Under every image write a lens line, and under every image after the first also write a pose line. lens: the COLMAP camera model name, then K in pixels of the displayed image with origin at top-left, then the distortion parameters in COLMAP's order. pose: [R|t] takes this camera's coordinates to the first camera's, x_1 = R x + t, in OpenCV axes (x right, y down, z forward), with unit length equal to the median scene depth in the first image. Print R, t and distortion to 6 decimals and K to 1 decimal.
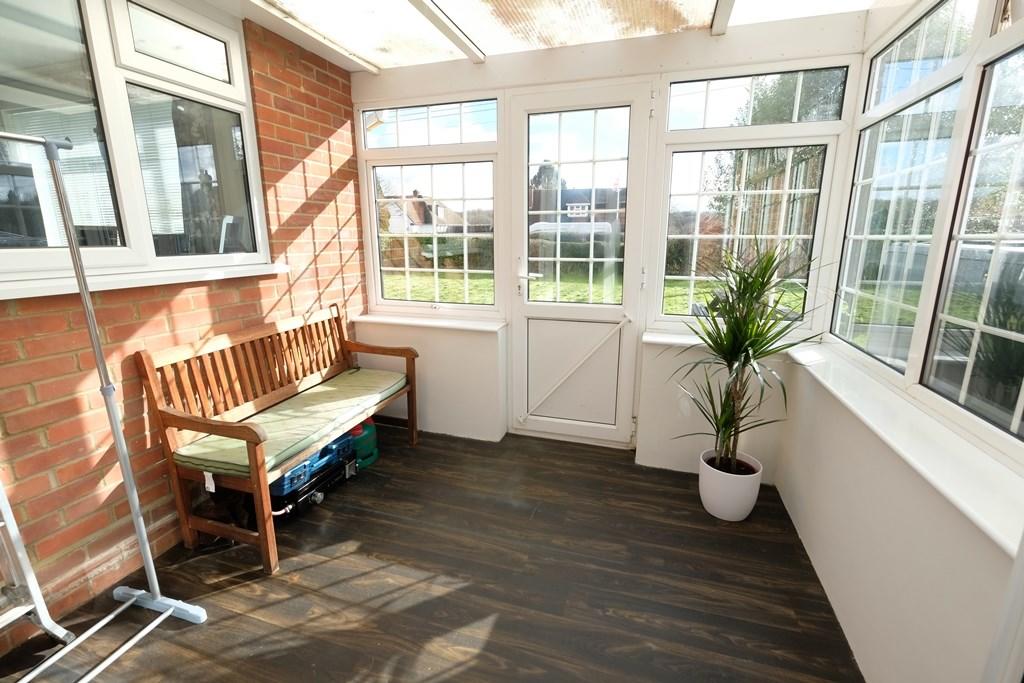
lens RADIAL K [[444.7, 0, 512.4], [0, 444.7, 339.5], [0, 0, 1]] dist [-0.004298, -0.000209]
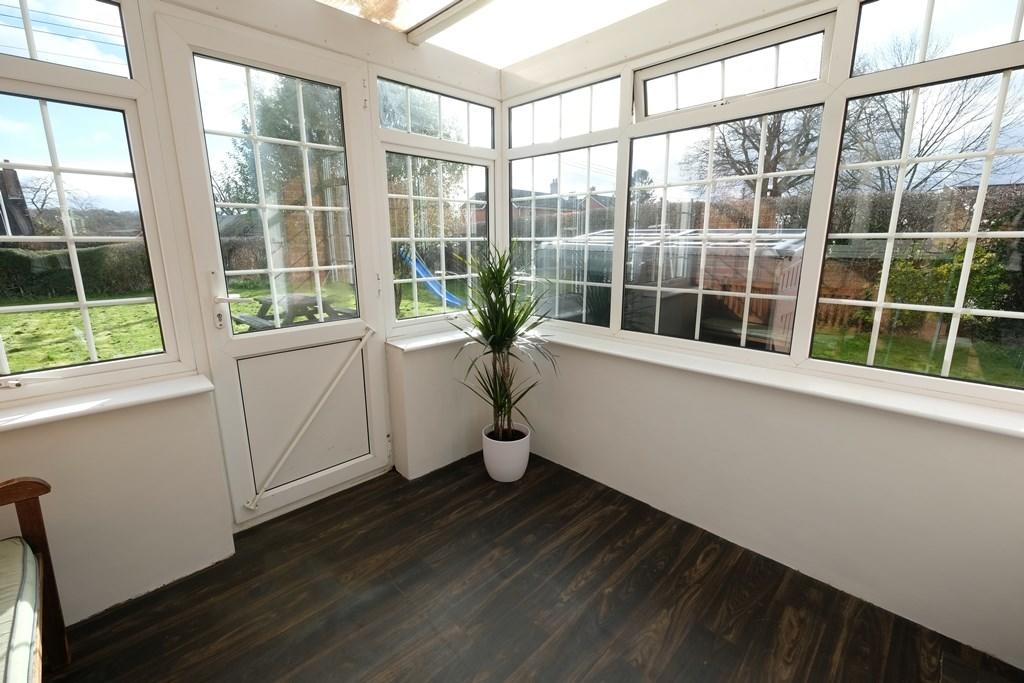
lens RADIAL K [[444.7, 0, 512.5], [0, 444.7, 336.3], [0, 0, 1]] dist [-0.004298, -0.000209]
pose [[0.457400, -0.190774, 0.868557, -0.397503], [0.204175, 0.973154, 0.106226, -0.074964], [-0.865505, 0.128750, 0.484072, 0.334624]]
